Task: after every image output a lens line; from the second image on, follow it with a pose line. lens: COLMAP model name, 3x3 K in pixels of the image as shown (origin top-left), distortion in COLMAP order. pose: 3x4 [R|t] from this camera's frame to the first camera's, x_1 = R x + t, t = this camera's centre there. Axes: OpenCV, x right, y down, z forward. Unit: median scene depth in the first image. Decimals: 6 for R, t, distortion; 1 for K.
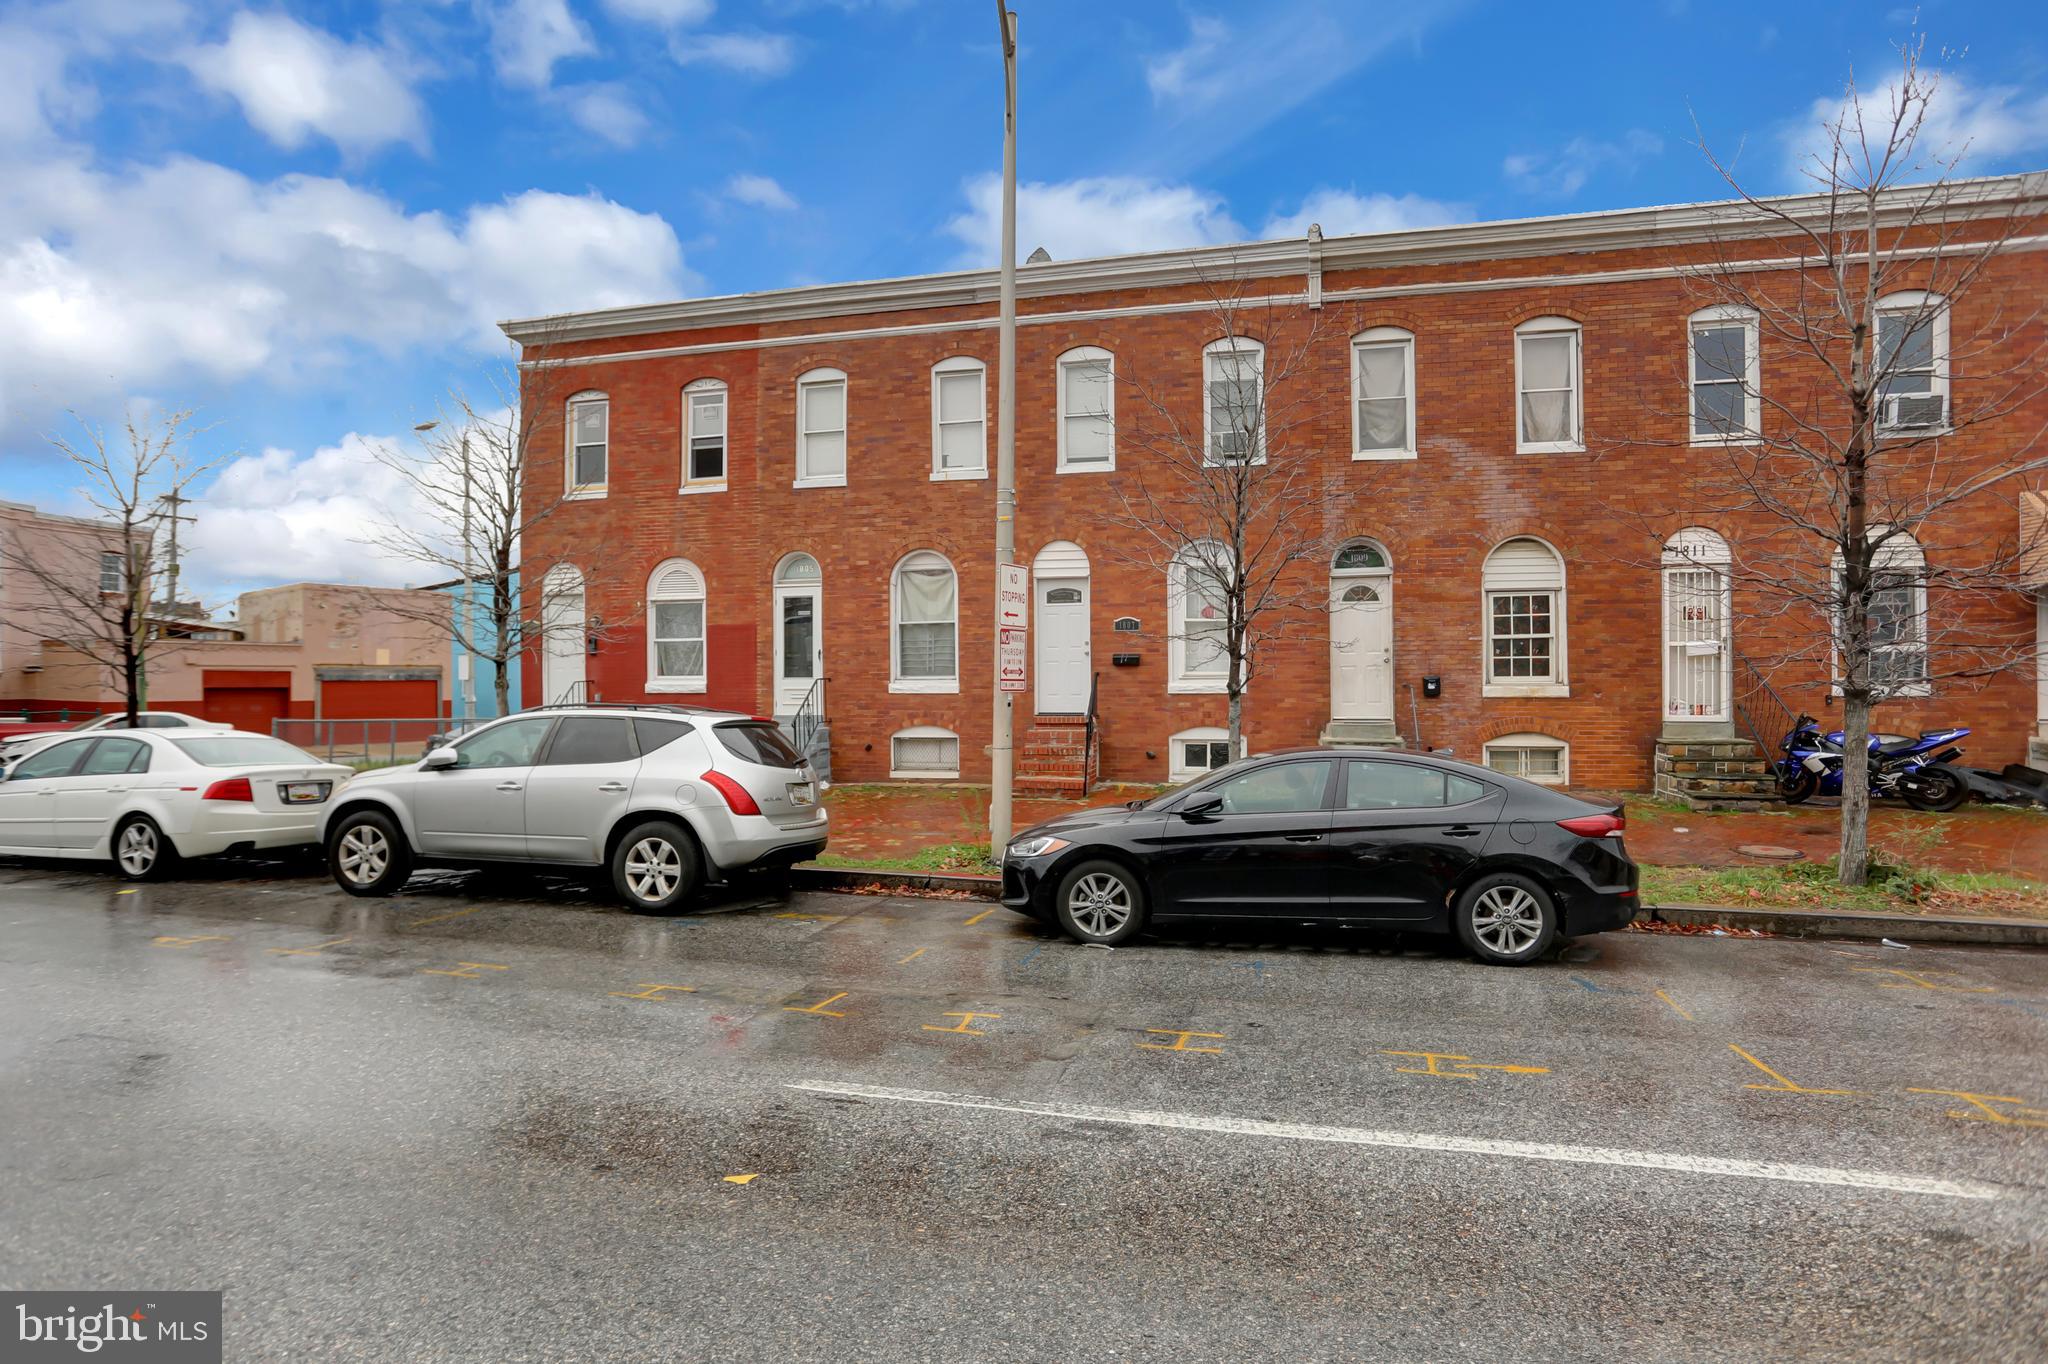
lens RADIAL K [[1087.9, 0, 1010.8], [0, 1087.9, 683.5], [0, 0, 1]] dist [-0.081329, 0.044068]
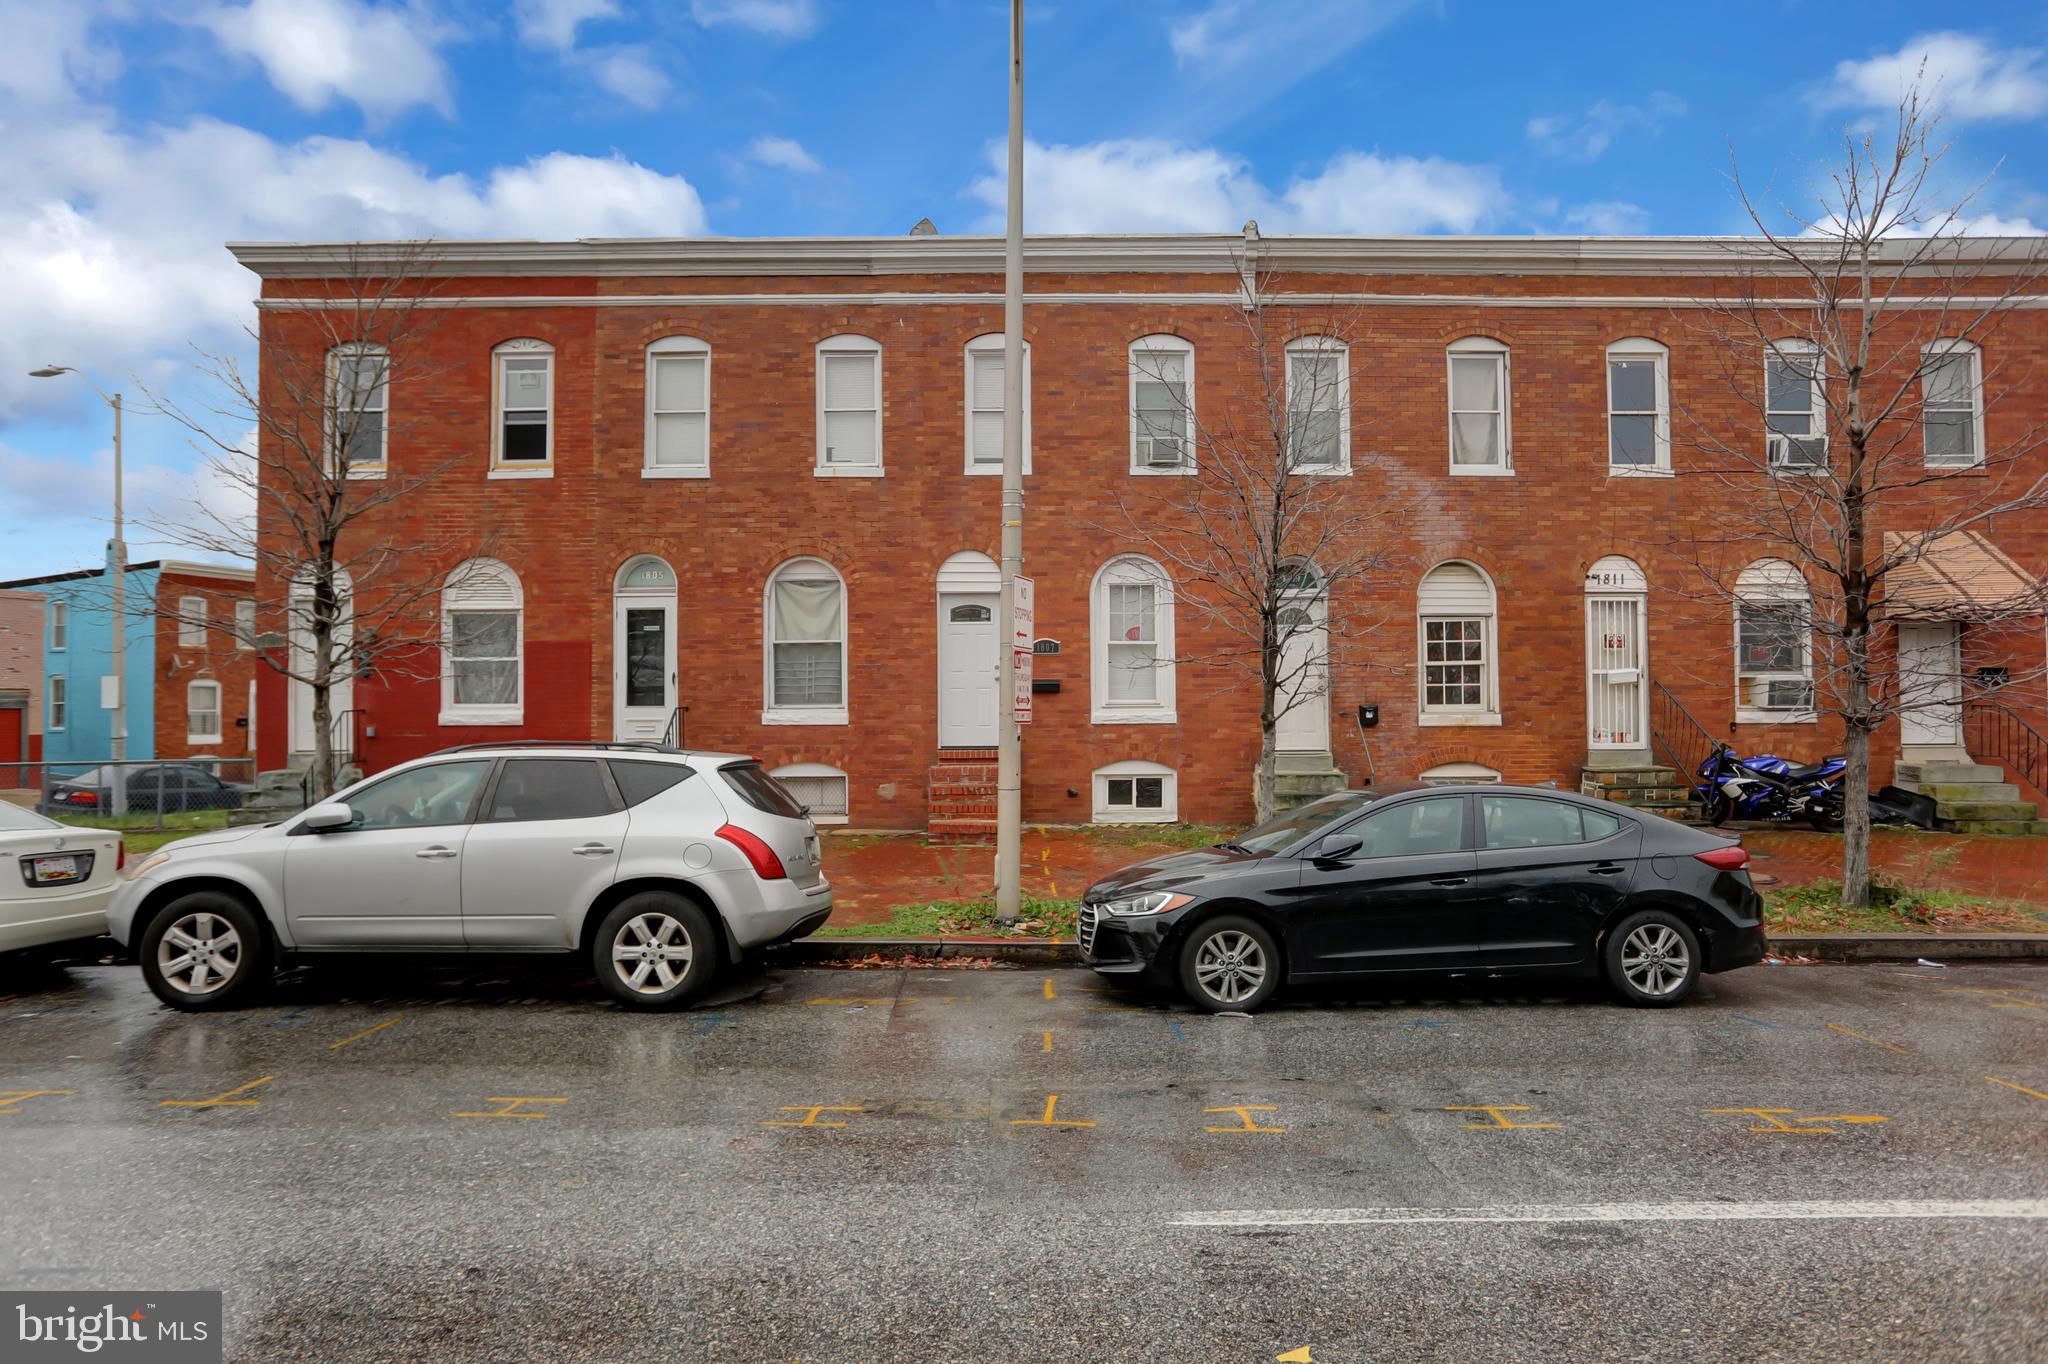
lens RADIAL K [[1202.7, 0, 1024.0], [0, 1202.7, 682.0], [0, 0, 1]] dist [-0.072483, 0.050645]
pose [[0.967946, 0.004168, 0.251126, -0.160792], [0.001907, 0.999711, -0.023946, -0.001753], [-0.251153, 0.023657, 0.967658, 0.049835]]
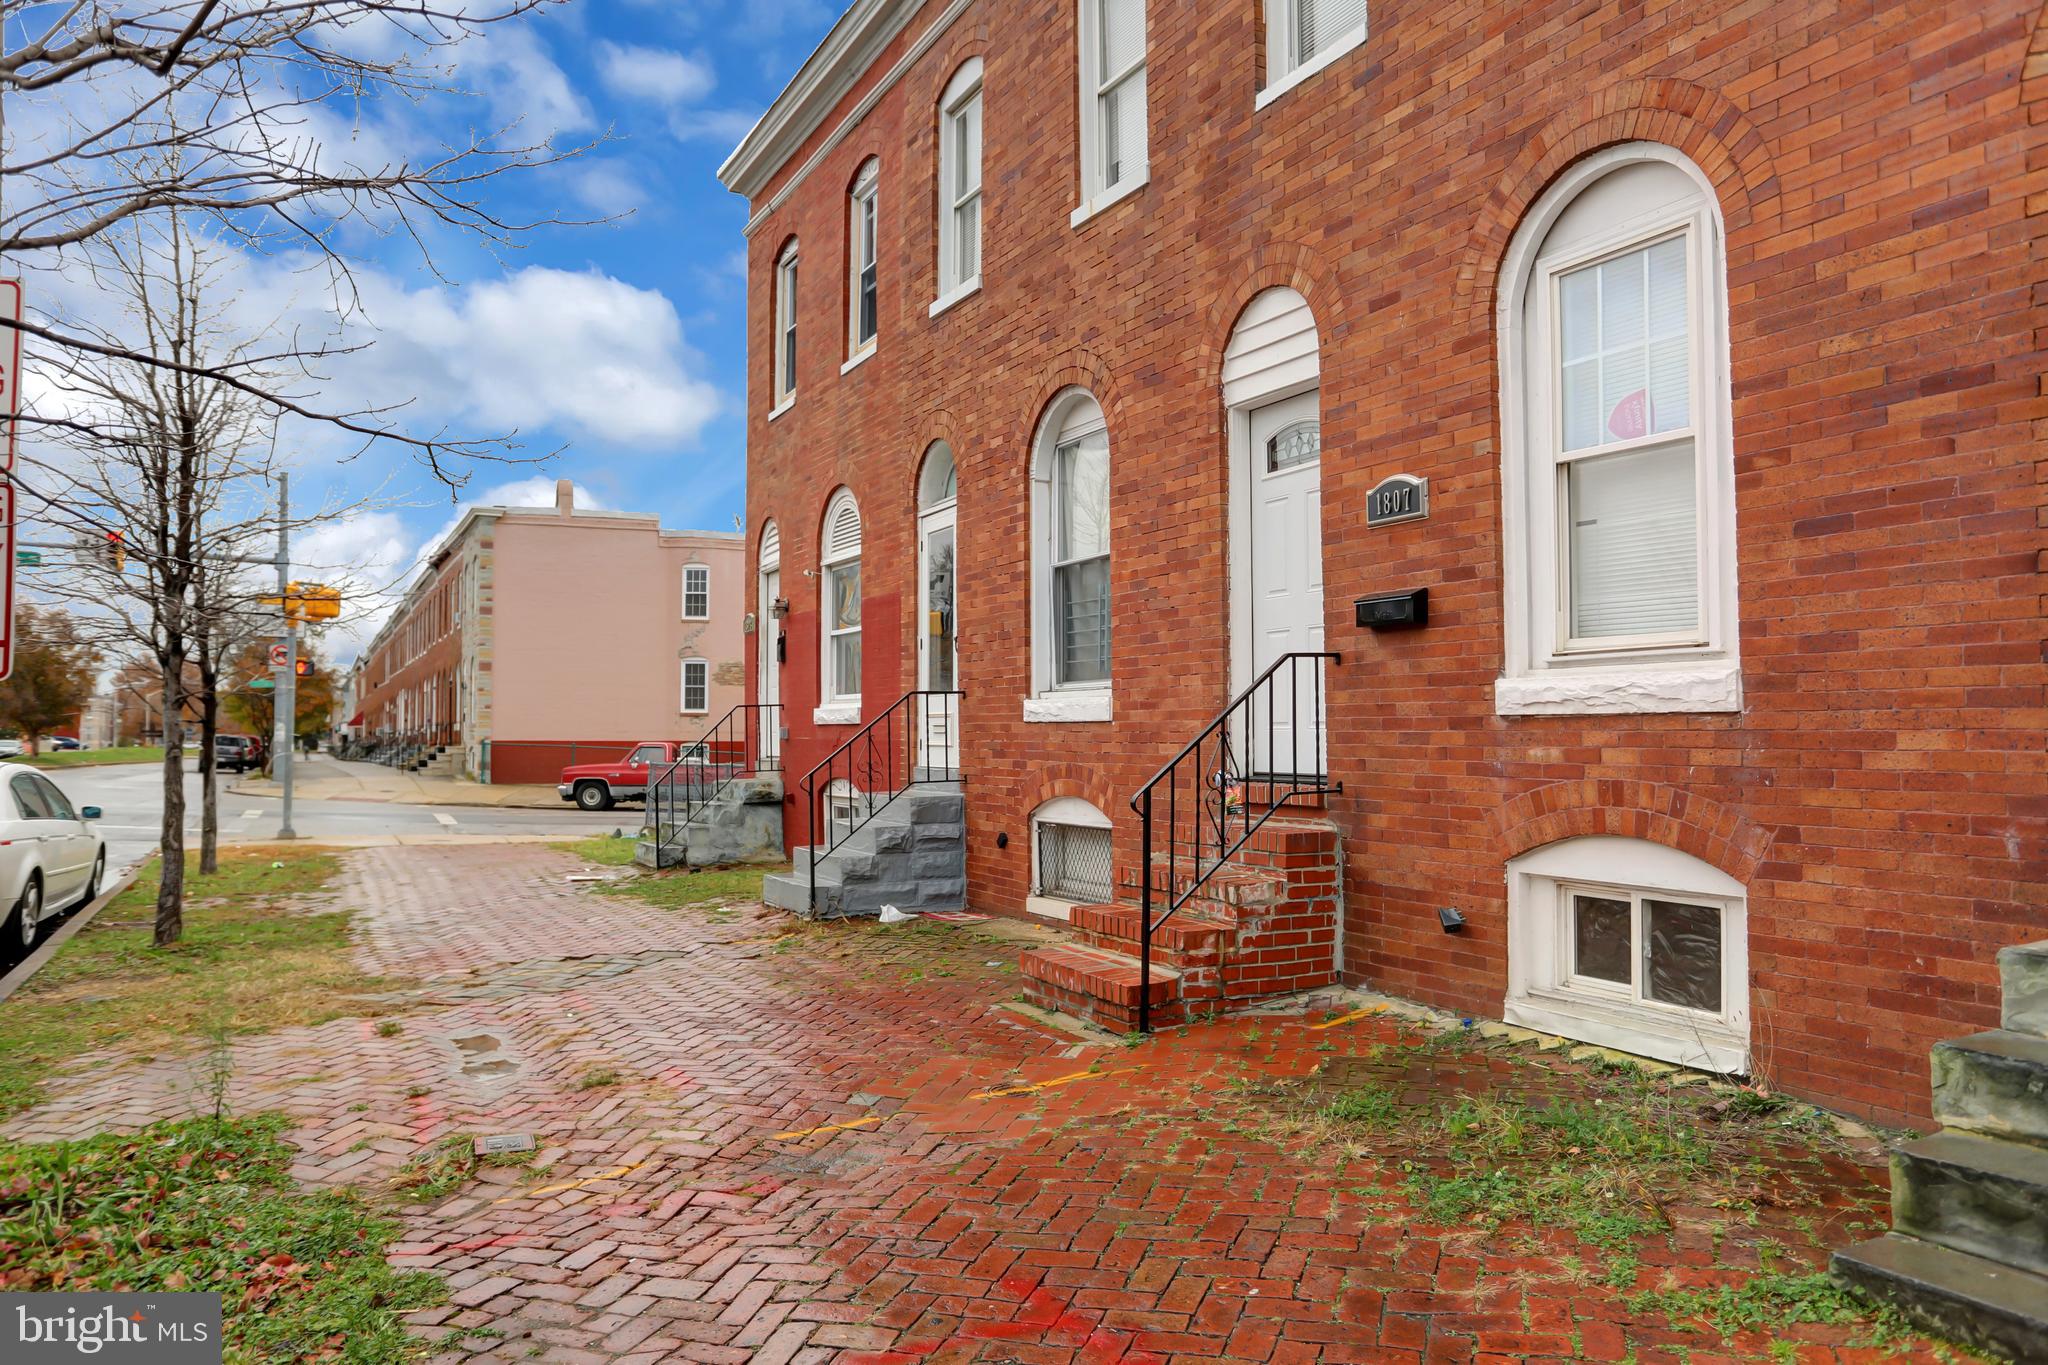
lens RADIAL K [[1398.6, 0, 1024.0], [0, 1398.6, 682.5], [0, 0, 1]] dist [-0.048157, 0.066270]
pose [[0.671117, -0.022717, -0.741003, 0.340245], [-0.006106, 0.999327, -0.036167, 0.014719], [0.741326, 0.028797, 0.670527, 0.659533]]
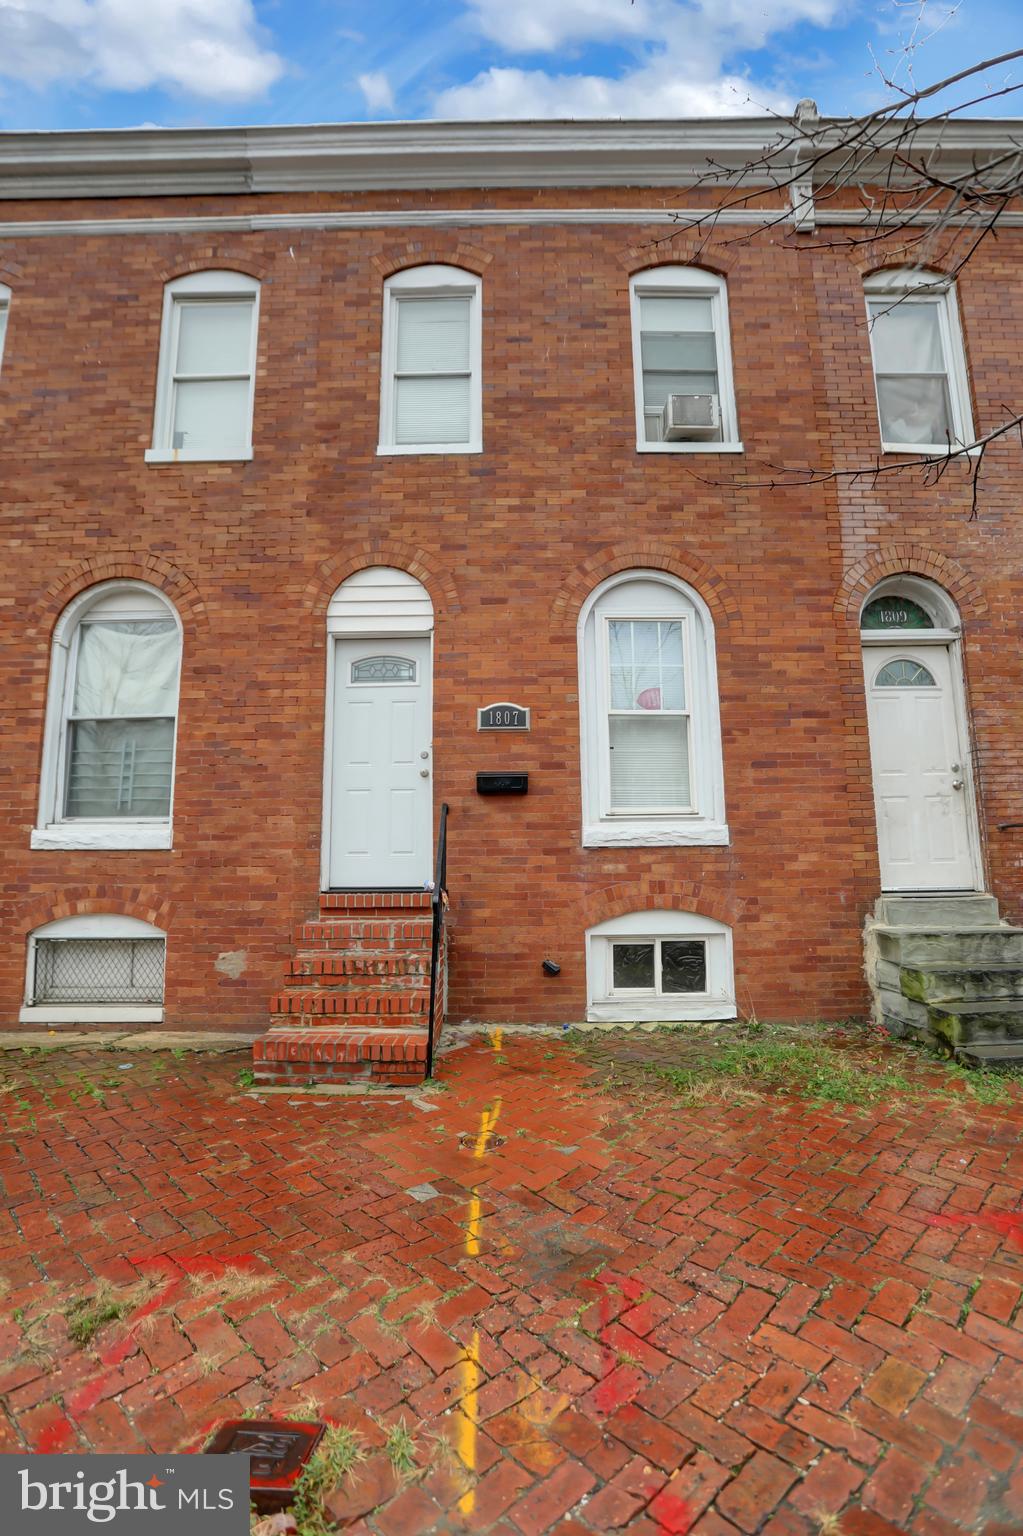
lens RADIAL K [[742.3, 0, 515.9], [0, 742.3, 777.3], [0, 0, 1]] dist [-0.081040, 0.038715]
pose [[0.970193, 0.031165, 0.240320, 0.027151], [0.005394, 0.988673, -0.149989, 0.029562], [-0.242272, 0.146815, 0.959036, 0.667111]]
